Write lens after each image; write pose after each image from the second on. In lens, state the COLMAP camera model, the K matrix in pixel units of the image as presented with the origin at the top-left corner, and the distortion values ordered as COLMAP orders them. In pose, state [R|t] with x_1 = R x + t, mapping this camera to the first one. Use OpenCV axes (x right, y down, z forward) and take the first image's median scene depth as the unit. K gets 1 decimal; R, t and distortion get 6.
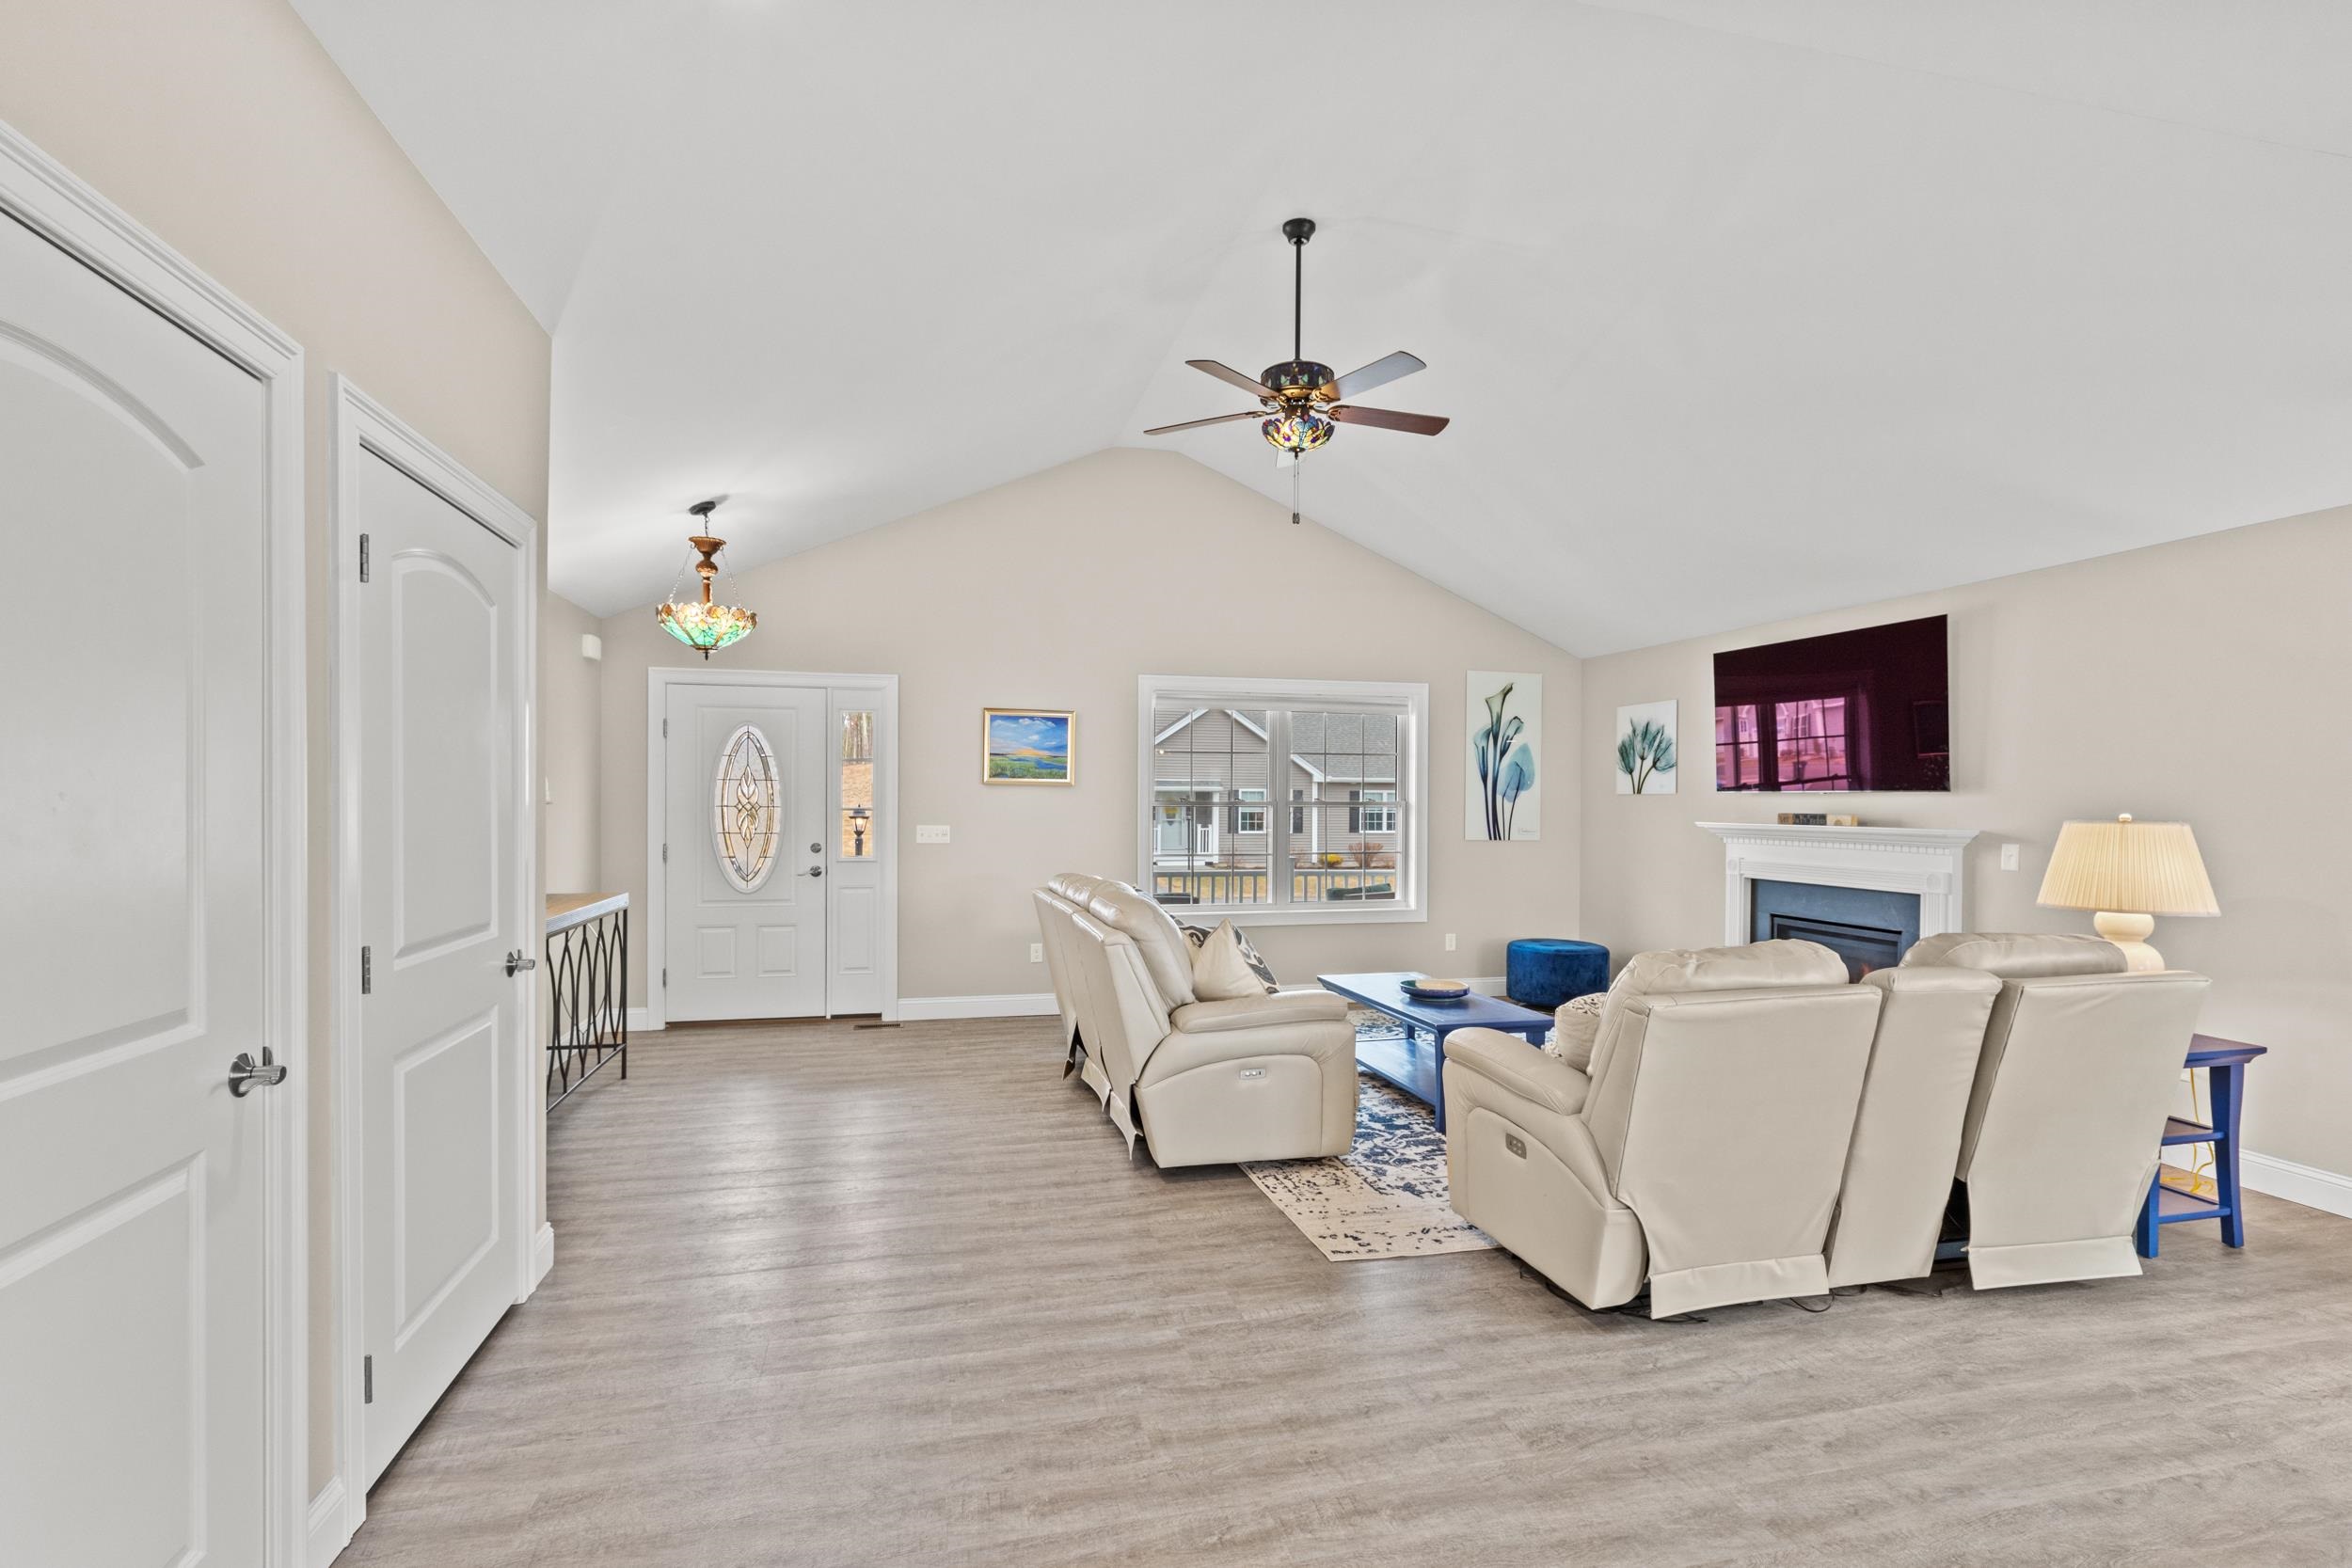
lens RADIAL K [[1118.3, 0, 1165.8], [0, 1118.3, 801.2], [0, 0, 1]] dist [-0.002279, -0.000124]
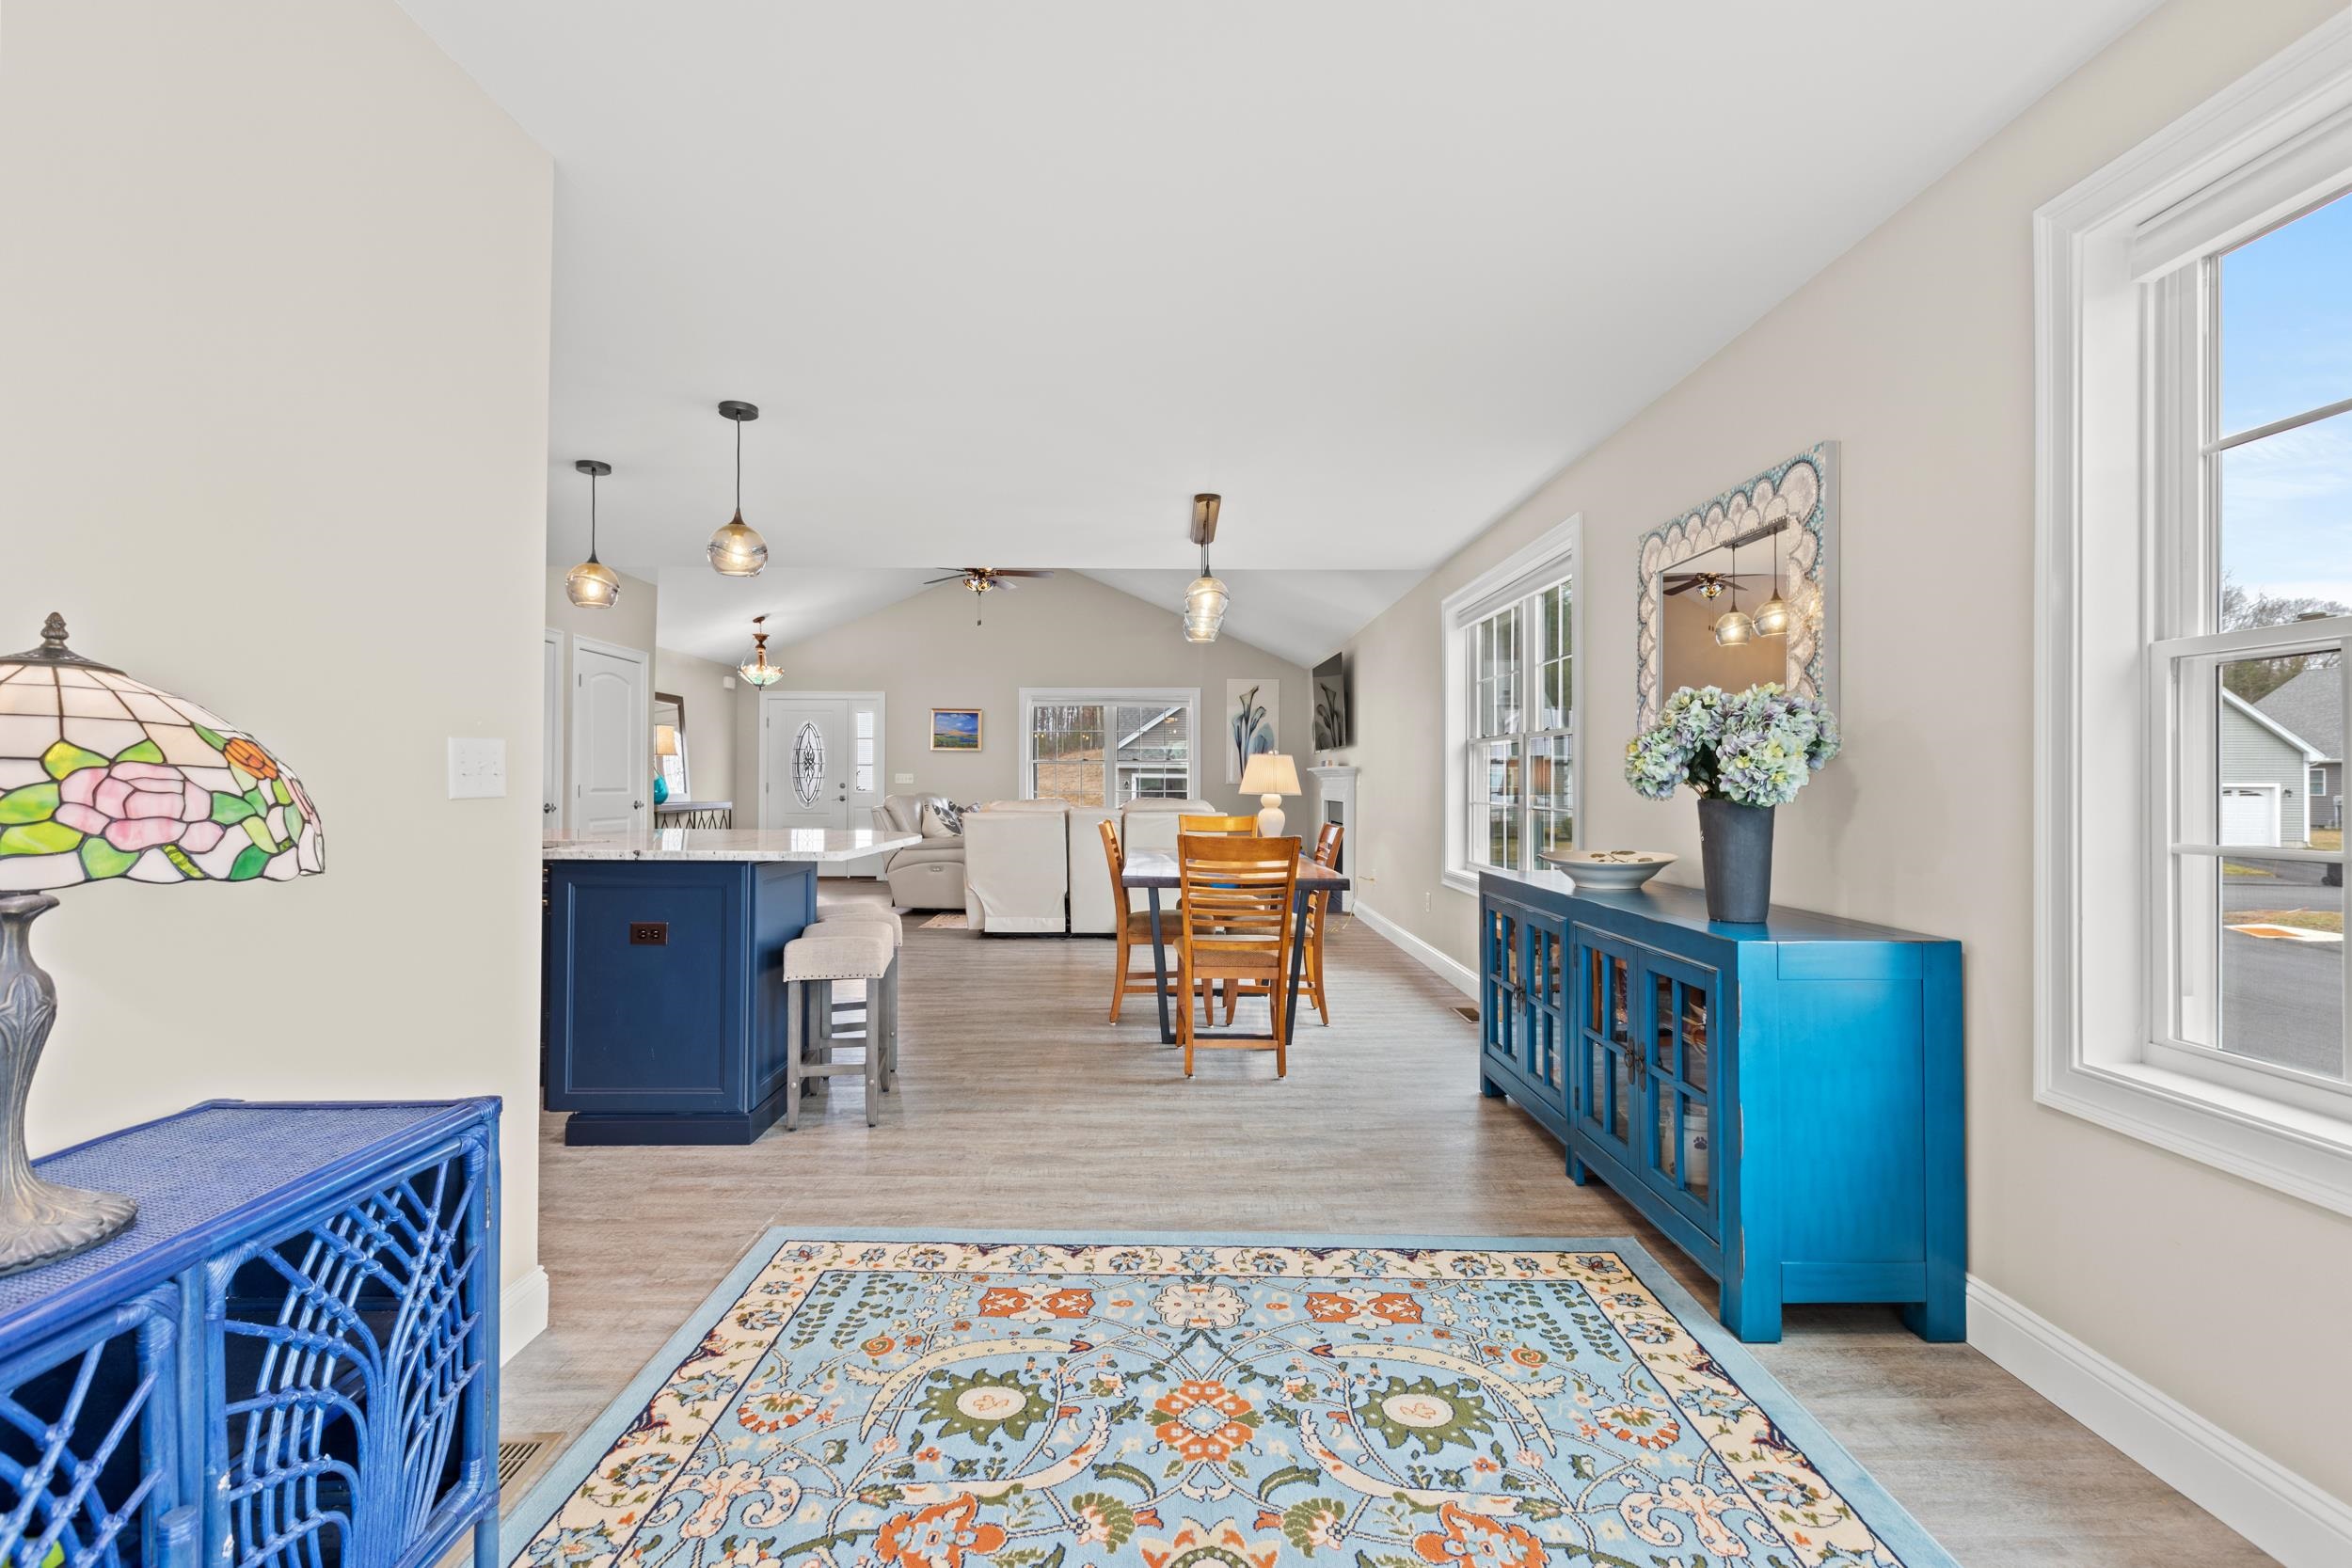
lens RADIAL K [[1102.1, 0, 1176.0], [0, 1102.1, 784.0], [0, 0, 1]] dist [-0.049001, -0.000013]
pose [[0.972634, -0.003696, -0.232314, 0.617380], [0.002624, 0.999984, -0.004923, 0.046402], [0.232329, 0.004179, 0.972628, -0.616703]]
